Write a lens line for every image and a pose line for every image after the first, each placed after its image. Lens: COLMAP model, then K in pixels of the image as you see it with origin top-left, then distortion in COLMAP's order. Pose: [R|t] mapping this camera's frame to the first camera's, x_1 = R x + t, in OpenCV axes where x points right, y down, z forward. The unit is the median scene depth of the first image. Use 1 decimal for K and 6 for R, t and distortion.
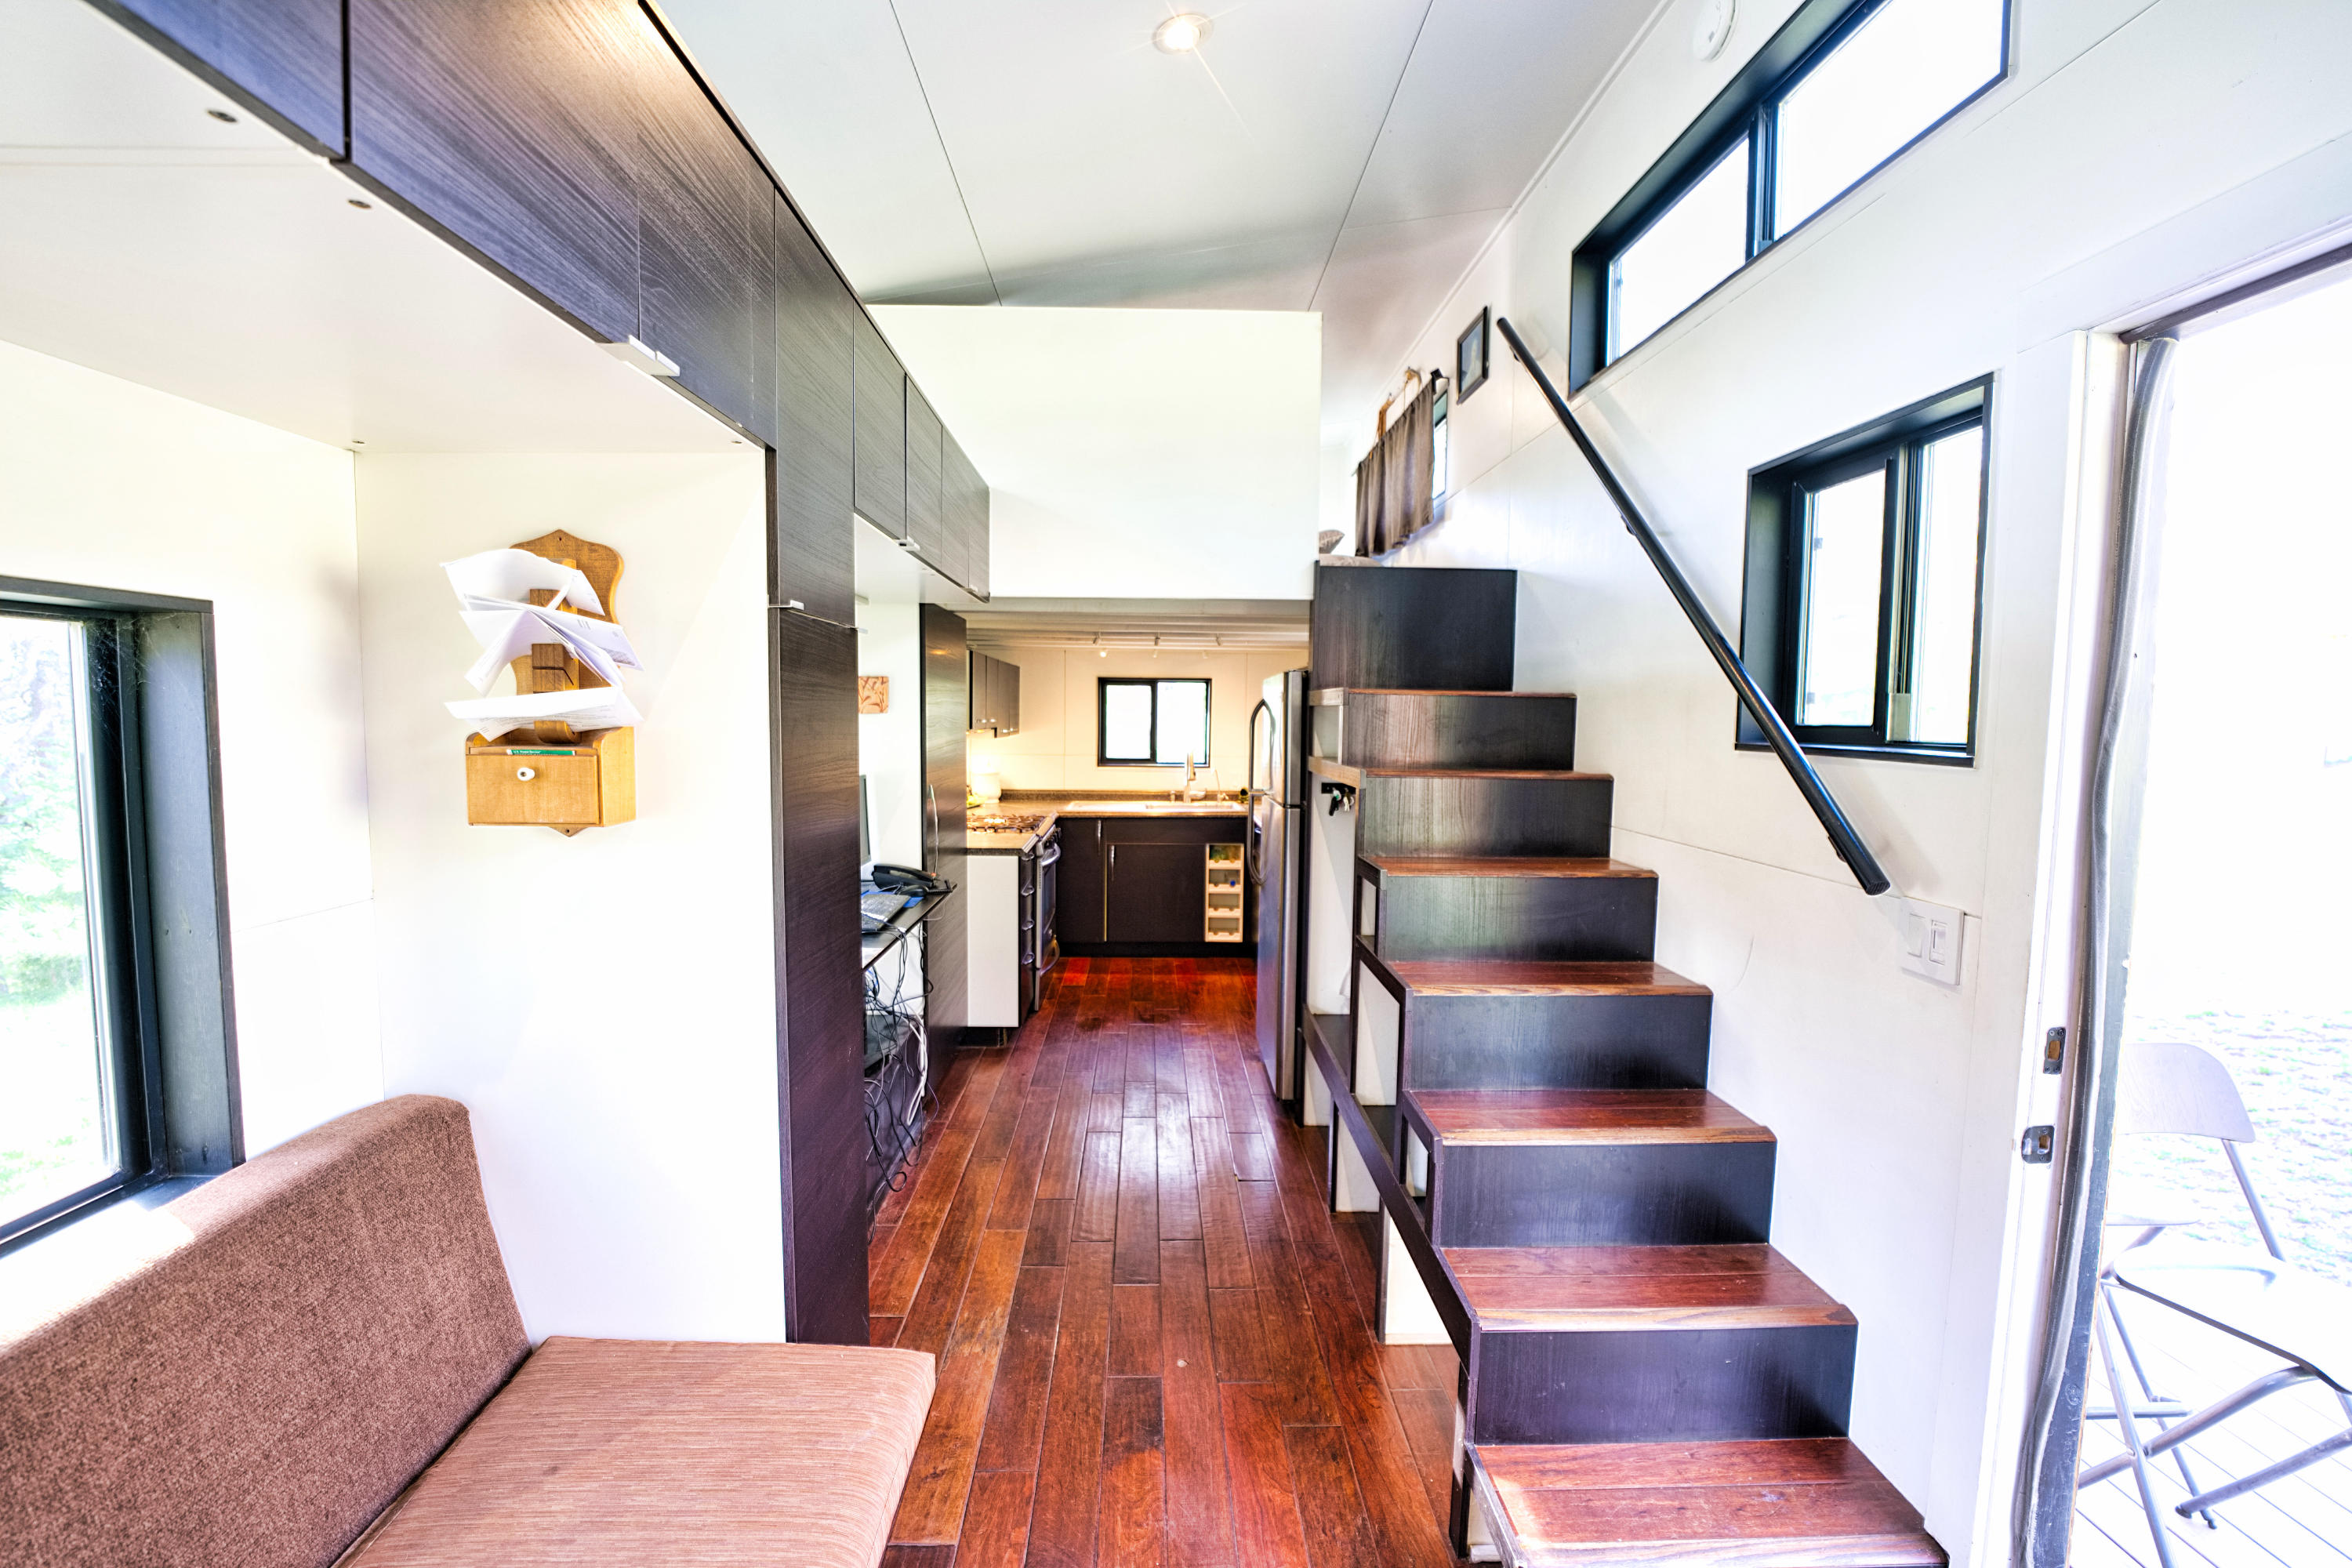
lens RADIAL K [[952.7, 0, 1163.5], [0, 952.7, 781.9], [0, 0, 1]] dist [-0.045801, 0.007466]
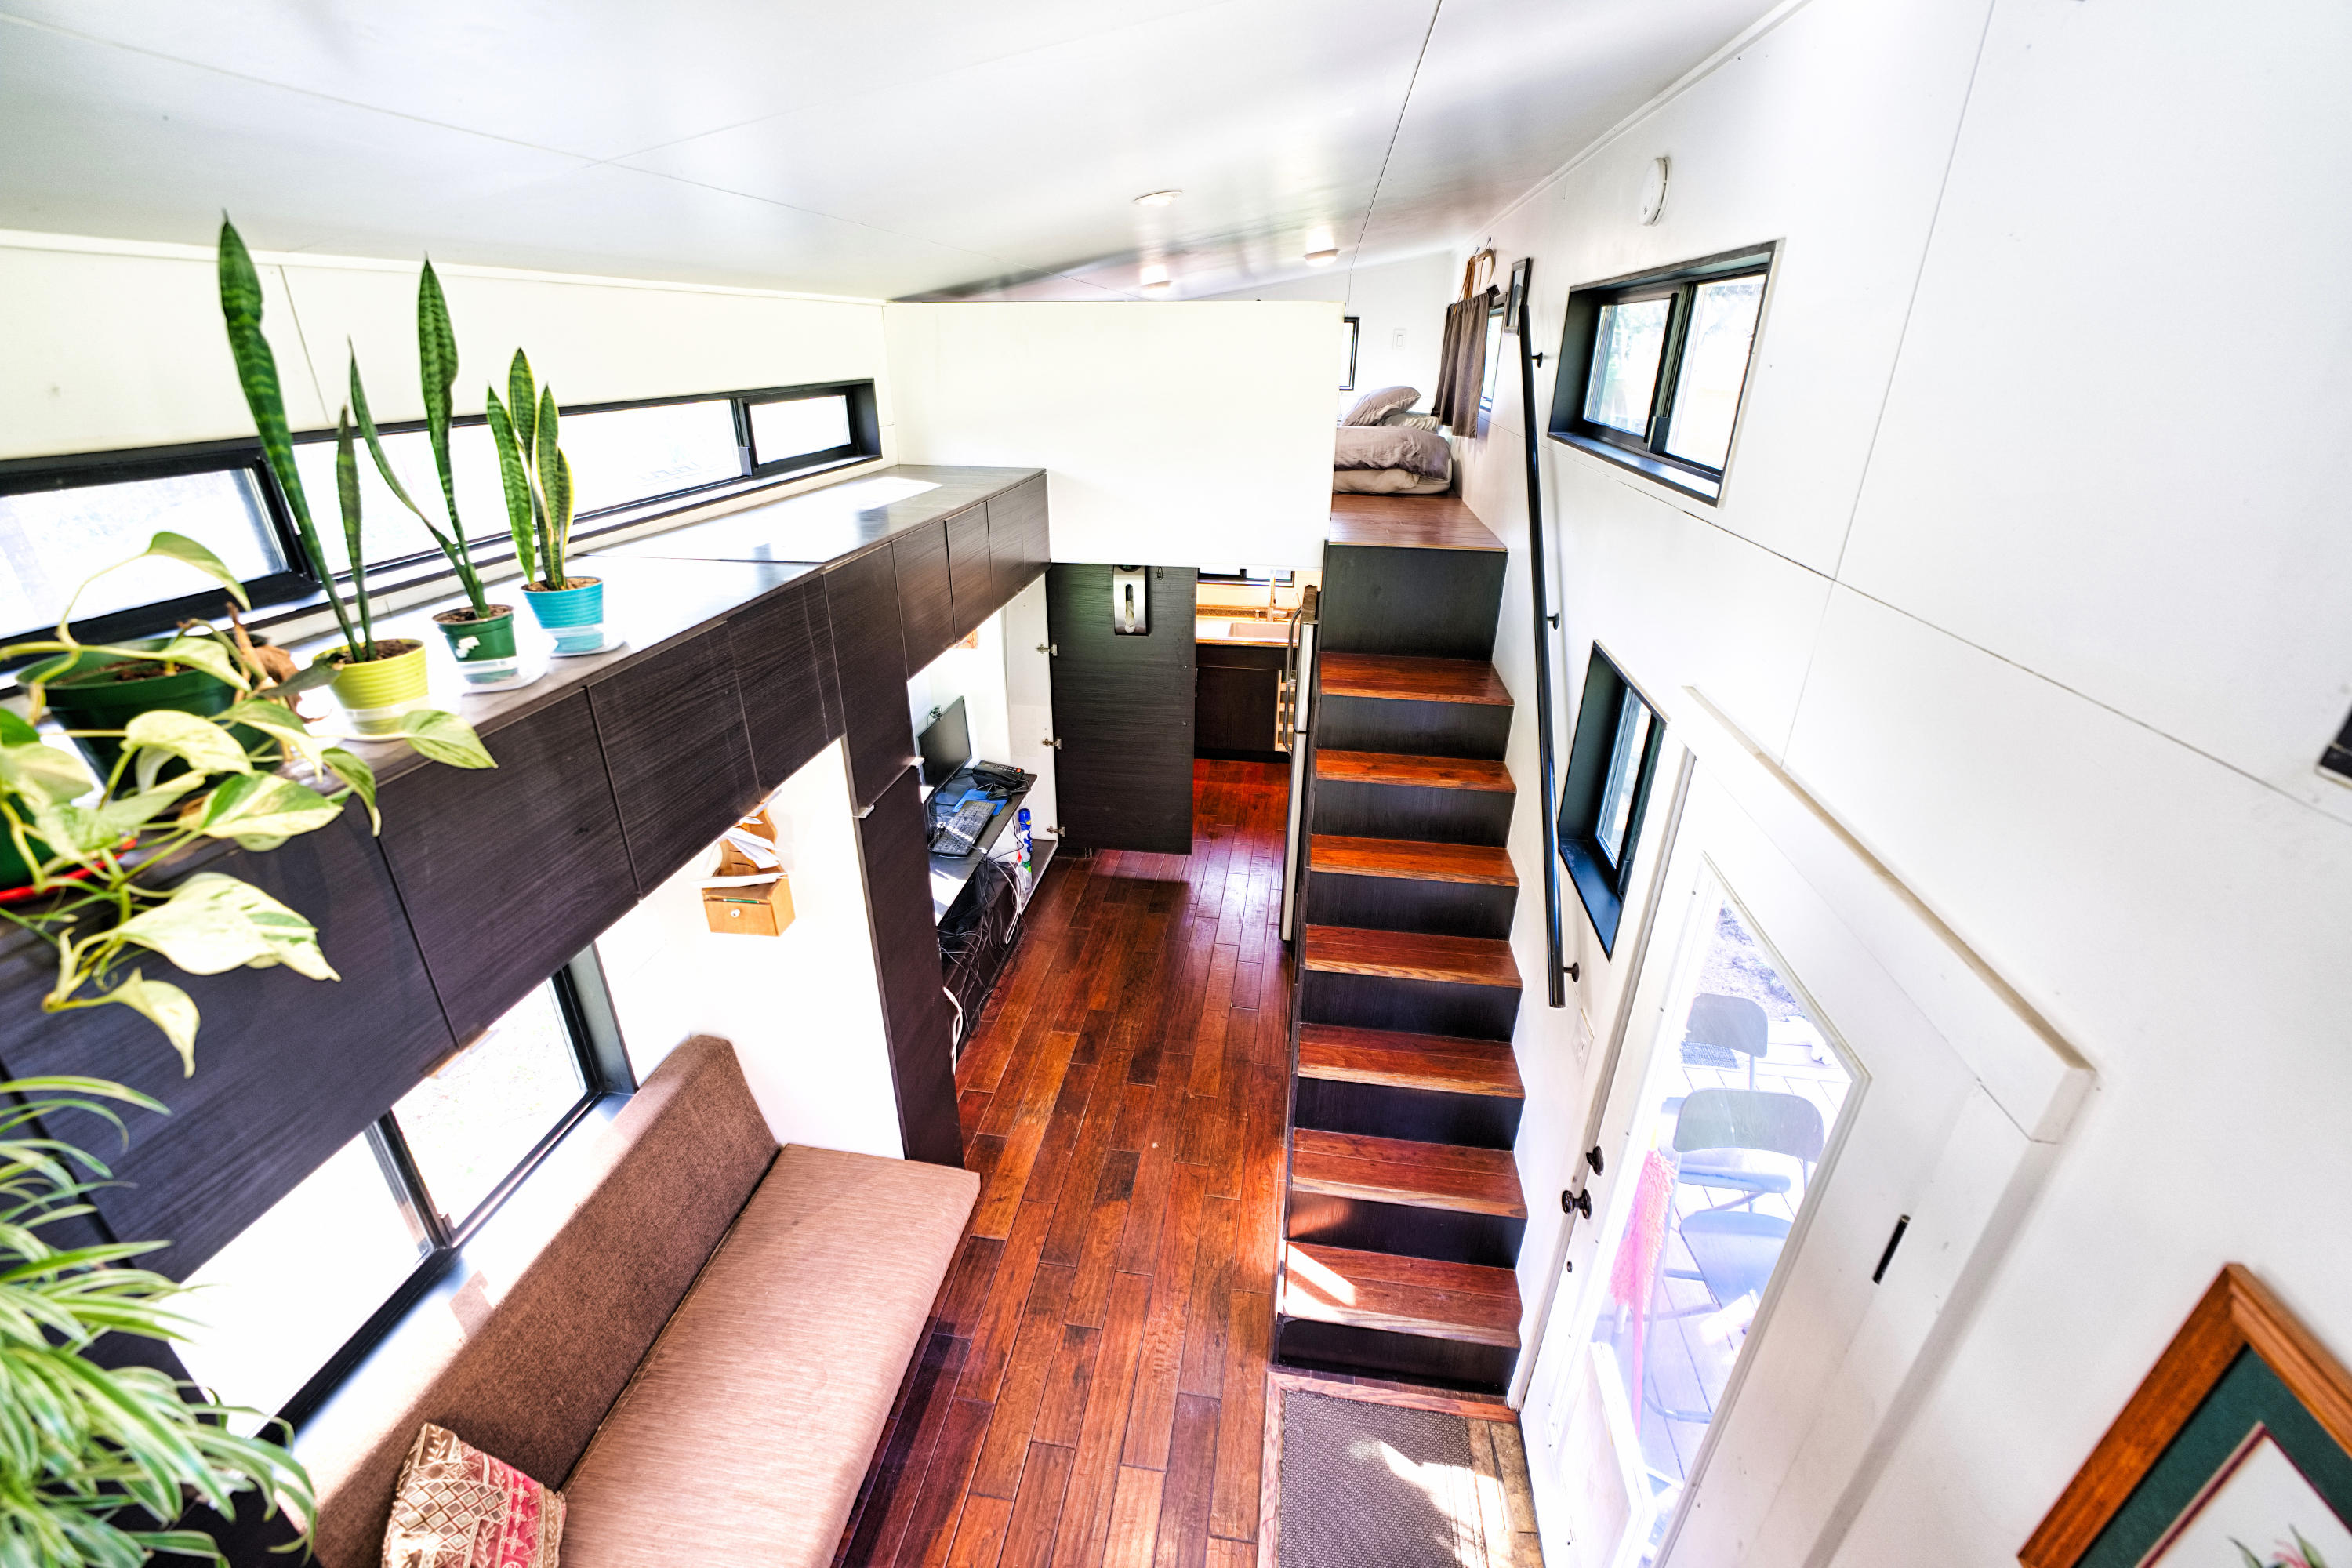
lens RADIAL K [[952.7, 0, 1163.5], [0, 952.7, 781.9], [0, 0, 1]] dist [-0.045801, 0.007466]
pose [[0.985541, 0.065369, -0.156322, 0.332042], [-0.006058, 0.935588, 0.353043, -0.723899], [0.169331, -0.346991, 0.922456, -0.378115]]
